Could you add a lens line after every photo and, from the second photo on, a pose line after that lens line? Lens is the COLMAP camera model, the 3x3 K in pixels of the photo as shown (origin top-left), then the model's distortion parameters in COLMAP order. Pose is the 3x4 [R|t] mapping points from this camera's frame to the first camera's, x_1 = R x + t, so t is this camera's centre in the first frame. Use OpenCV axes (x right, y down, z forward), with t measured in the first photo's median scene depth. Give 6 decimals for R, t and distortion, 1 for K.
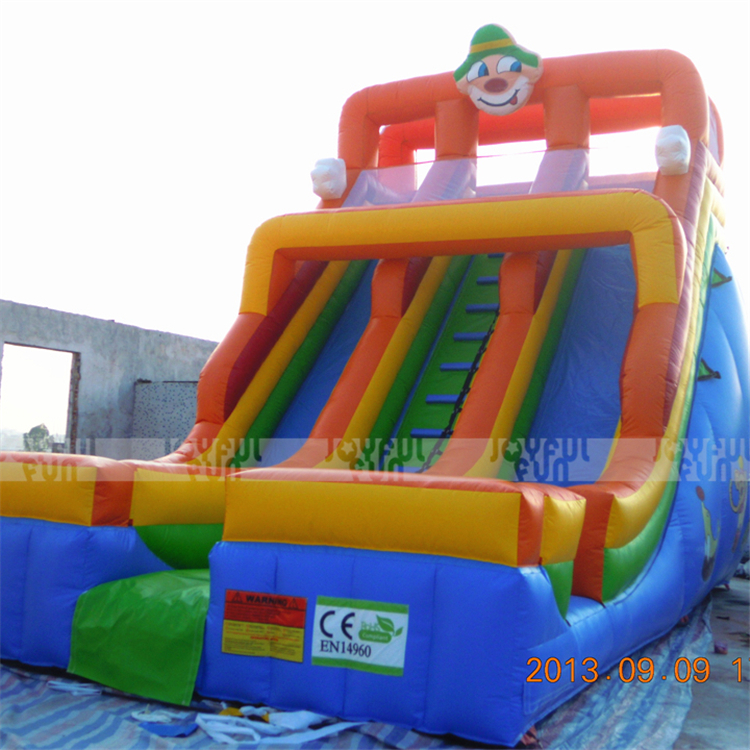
lens RADIAL K [[1044.3, 0, 374.7], [0, 1044.3, 378.0], [0, 0, 1]] dist [0.024074, 0.000000]
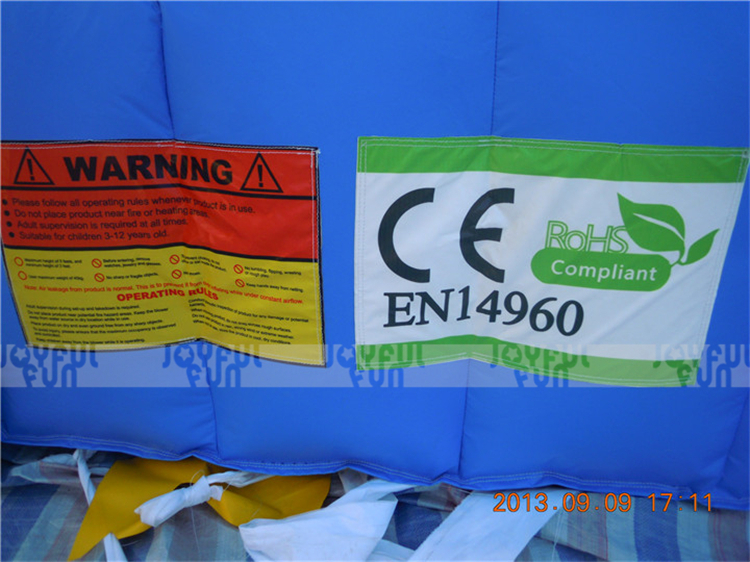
lens RADIAL K [[653.7, 0, 372.4], [0, 653.7, 283.0], [0, 0, 1]] dist [-0.051765, 0.010999]
pose [[0.956048, -0.172500, 0.237097, -0.095959], [0.023228, 0.850647, 0.525223, 0.157118], [-0.292287, -0.496632, 0.817267, 0.862219]]
